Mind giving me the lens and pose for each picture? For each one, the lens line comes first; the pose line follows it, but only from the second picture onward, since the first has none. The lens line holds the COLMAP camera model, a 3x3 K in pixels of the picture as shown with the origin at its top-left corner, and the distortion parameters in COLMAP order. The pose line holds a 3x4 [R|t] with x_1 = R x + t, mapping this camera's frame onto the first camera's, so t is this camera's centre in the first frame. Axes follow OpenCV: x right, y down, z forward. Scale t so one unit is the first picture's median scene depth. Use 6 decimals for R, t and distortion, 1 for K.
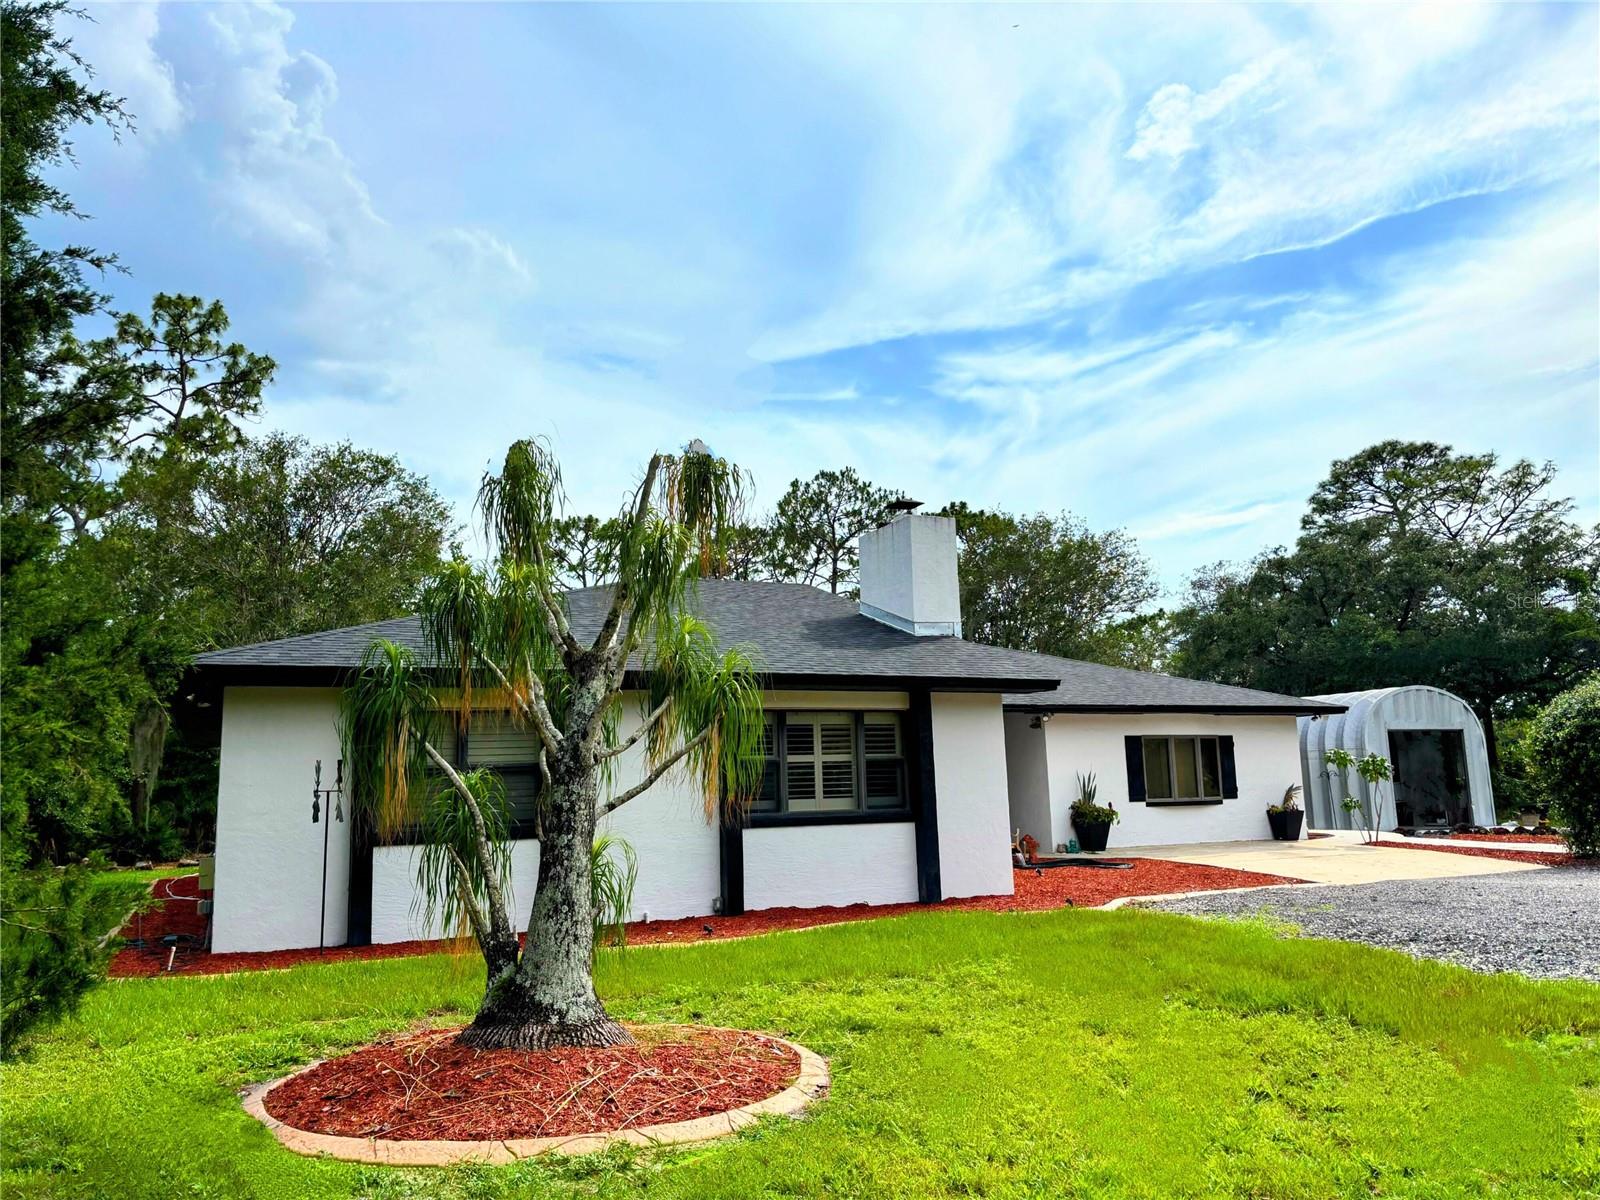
lens RADIAL K [[1250.5, 0, 809.9], [0, 1250.5, 595.7], [0, 0, 1]] dist [-0.002367, -0.011265]
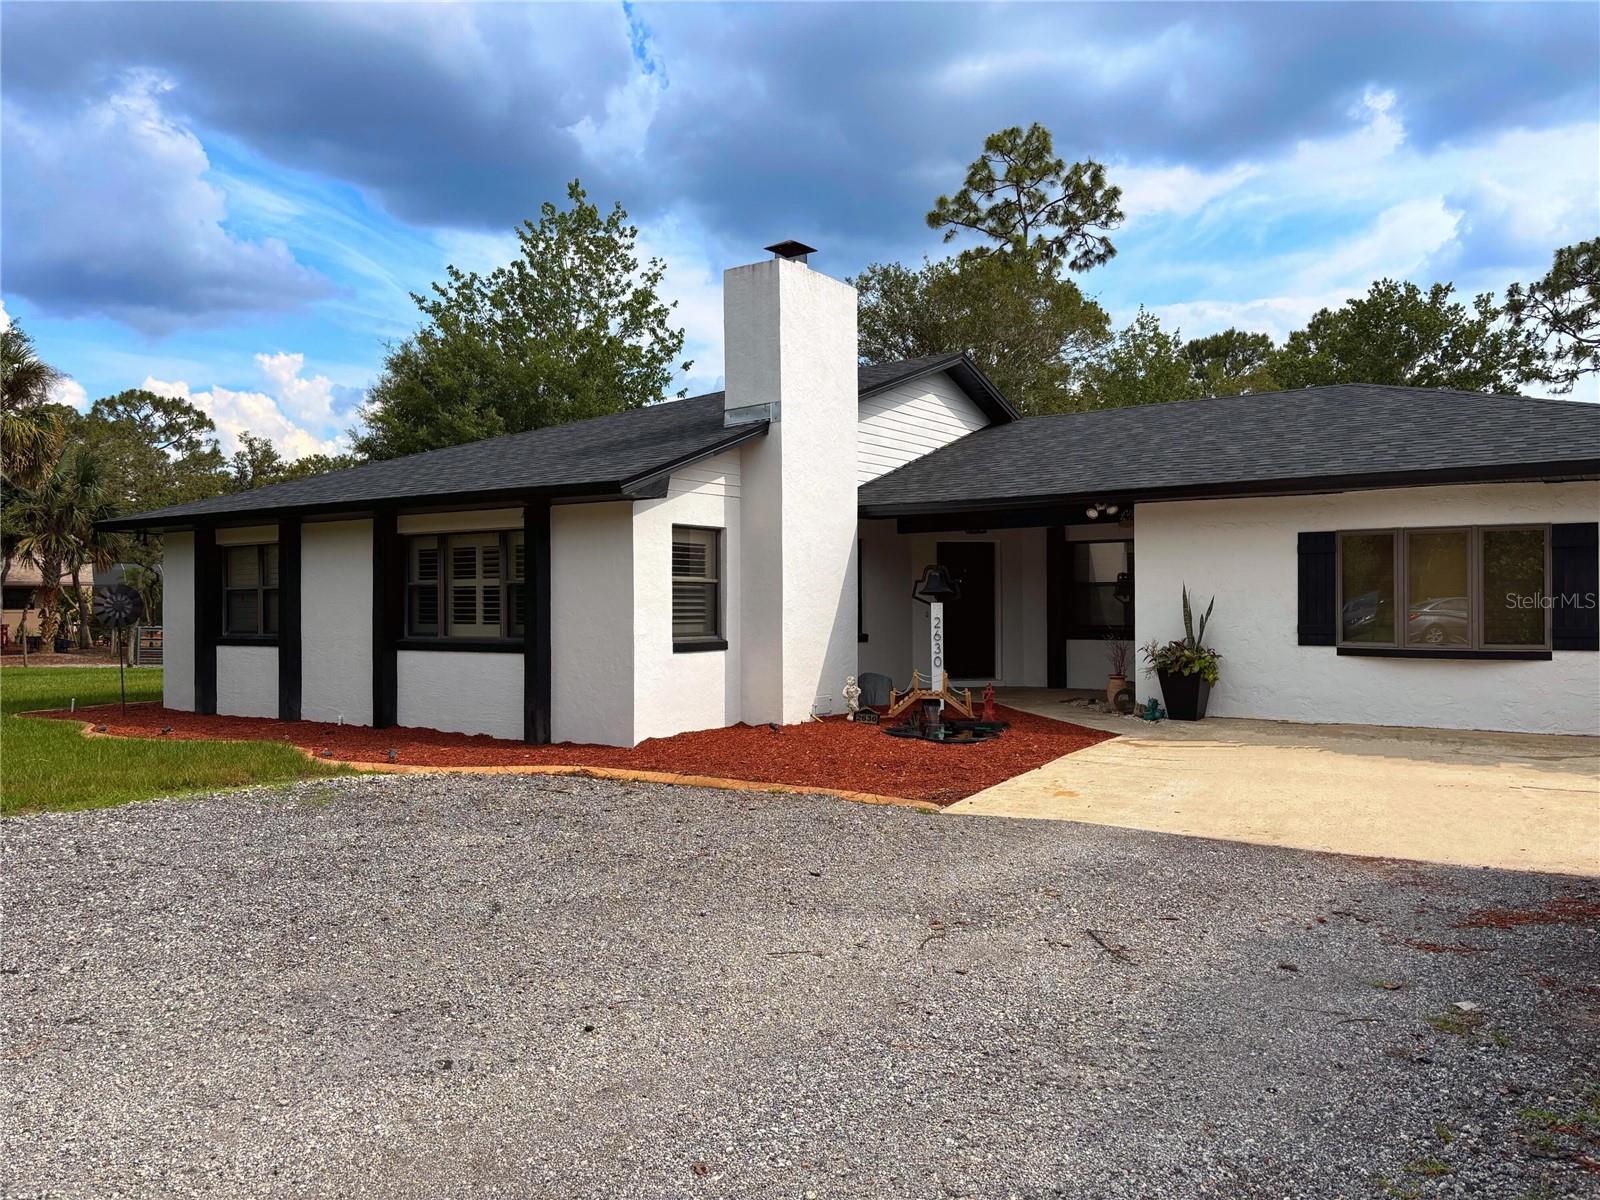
lens RADIAL K [[1250.5, 0, 793.6], [0, 1250.5, 601.6], [0, 0, 1]] dist [-0.002367, -0.011265]
pose [[0.464179, 0.022298, -0.885460, 0.618671], [0.130173, 0.987111, 0.093097, 0.056050], [0.876124, -0.158477, 0.455294, 0.498424]]
